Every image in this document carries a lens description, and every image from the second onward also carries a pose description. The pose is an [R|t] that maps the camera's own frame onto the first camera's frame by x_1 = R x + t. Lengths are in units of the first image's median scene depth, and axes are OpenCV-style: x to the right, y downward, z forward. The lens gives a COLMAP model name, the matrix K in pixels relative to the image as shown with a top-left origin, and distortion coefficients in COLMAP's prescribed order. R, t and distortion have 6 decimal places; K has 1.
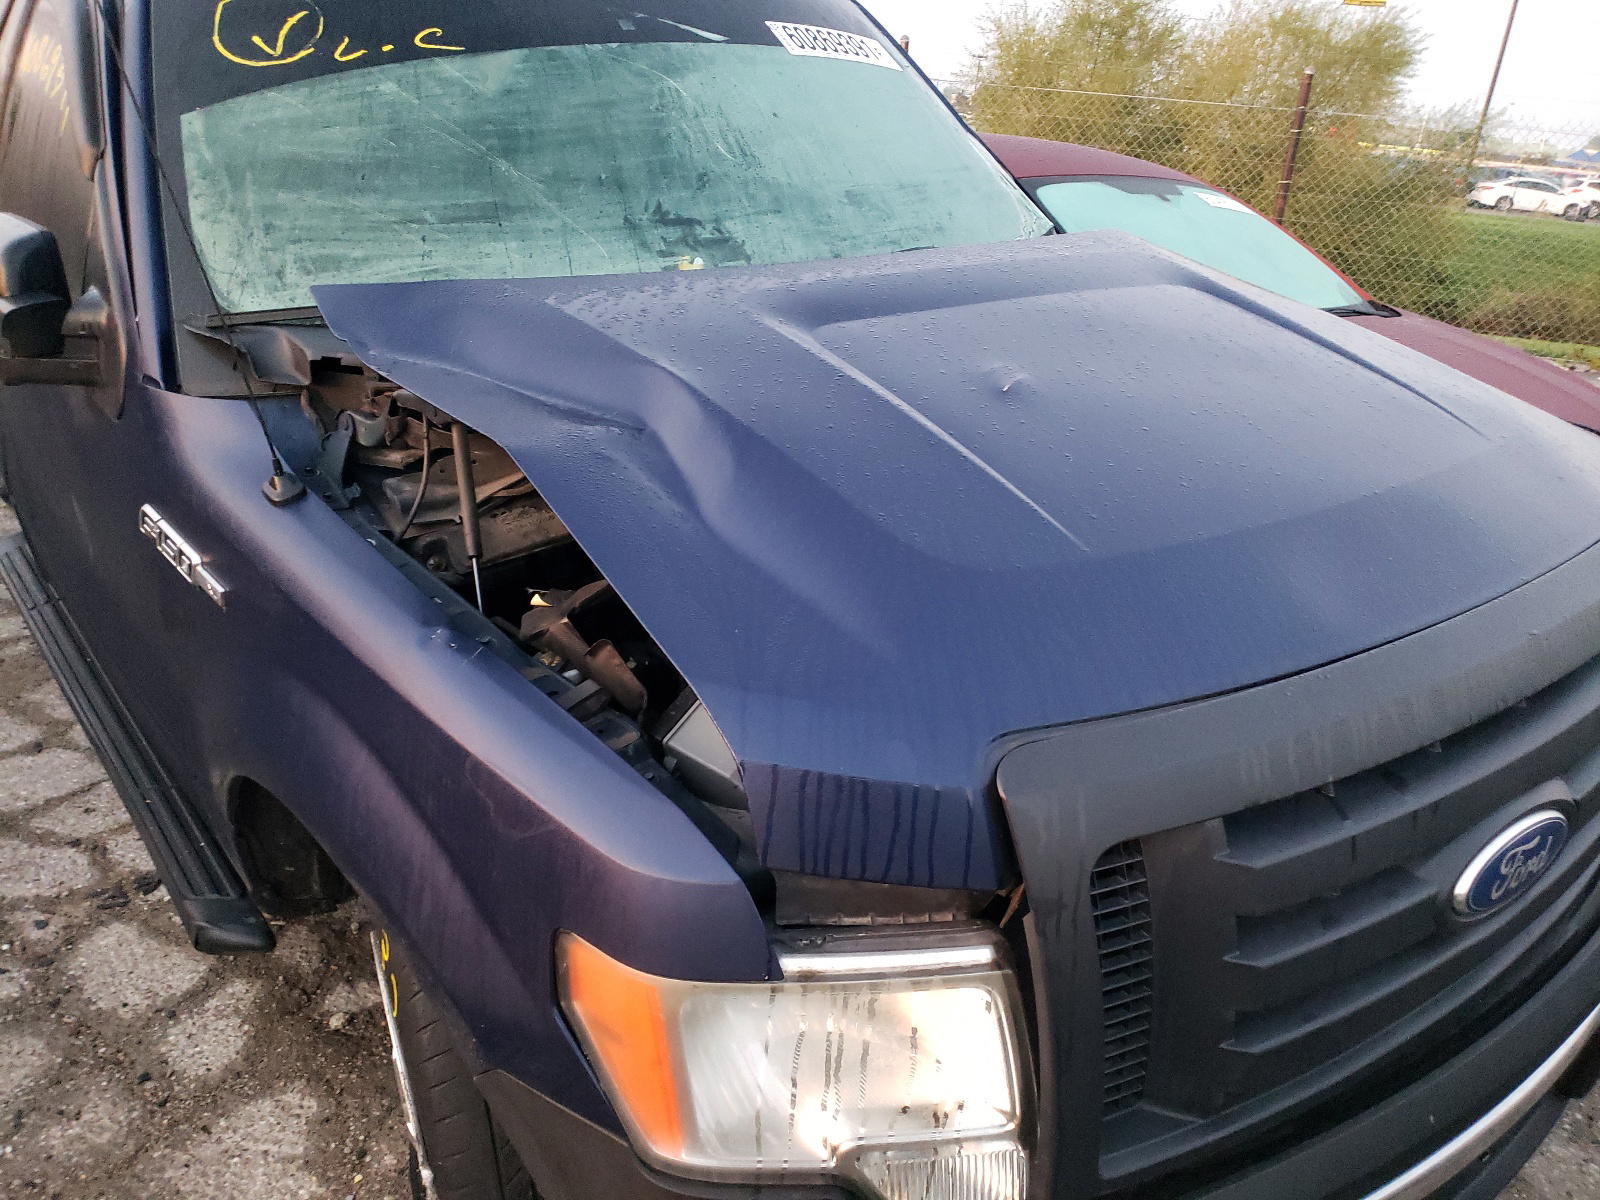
lens RADIAL K [[1235.7, 0, 807.8], [0, 1235.7, 559.2], [0, 0, 1]] dist [0.076902, -0.094544]
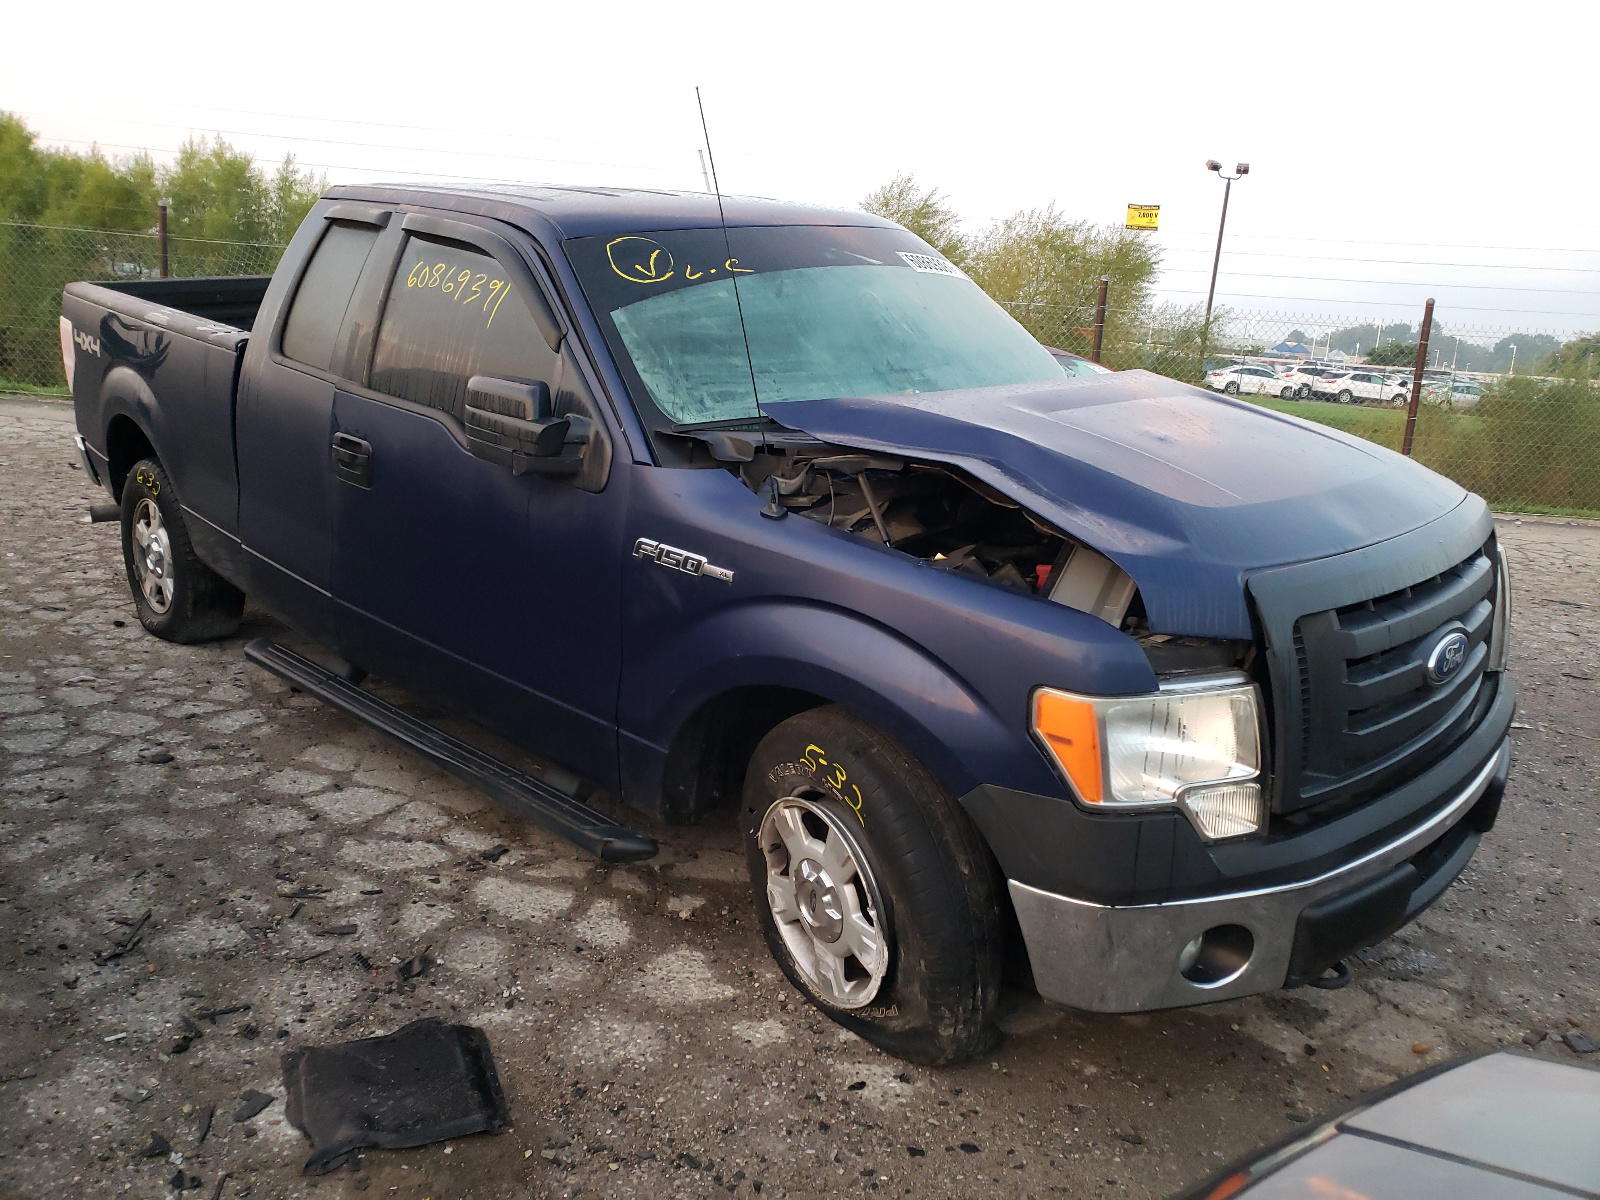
lens RADIAL K [[1235.7, 0, 807.8], [0, 1235.7, 559.2], [0, 0, 1]] dist [0.076902, -0.094544]
pose [[0.984708, -0.042385, 0.168980, -0.510815], [0.067284, 0.987220, -0.144463, 0.201565], [-0.160697, 0.153623, 0.974975, -0.532292]]
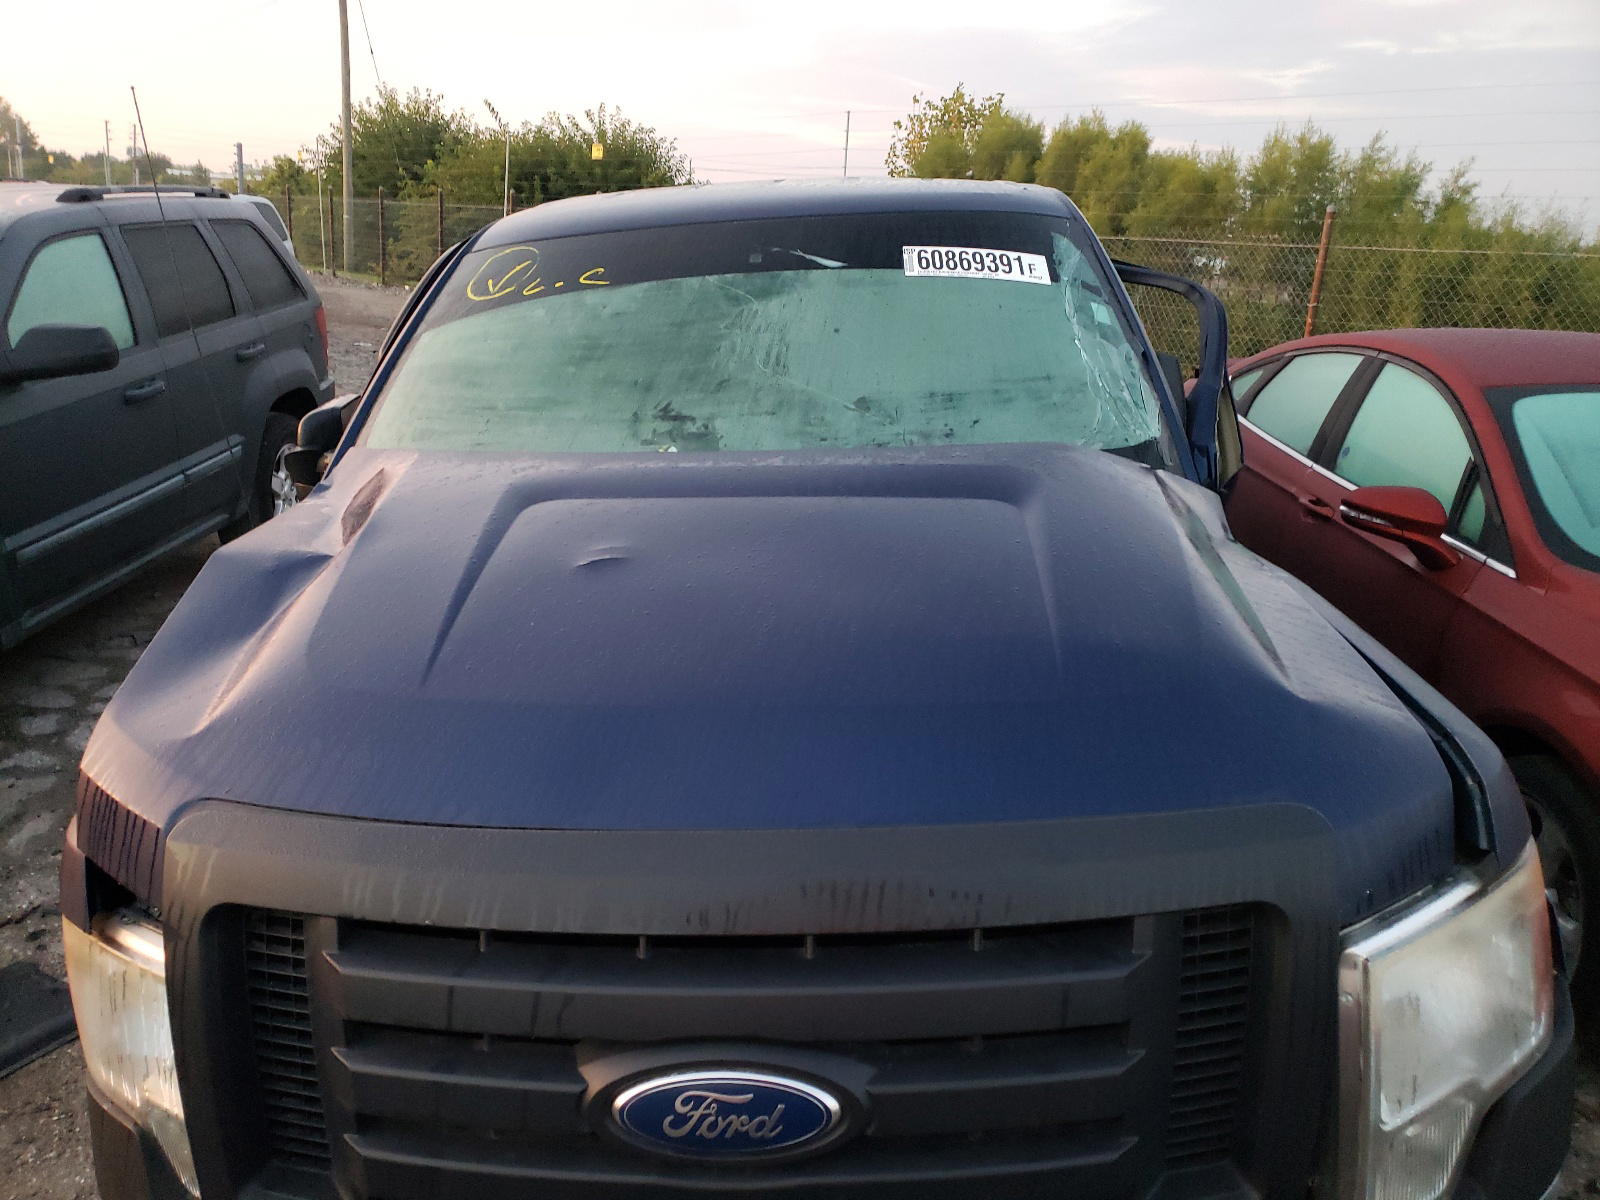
lens RADIAL K [[1252.4, 0, 800.0], [0, 1252.4, 600.0], [0, 0, 1]] dist [0.045601, -0.004619]
pose [[0.779811, 0.133100, -0.611702, 0.749679], [-0.202807, 0.978152, -0.045707, -0.068673], [0.592254, 0.159700, 0.789767, 0.144196]]
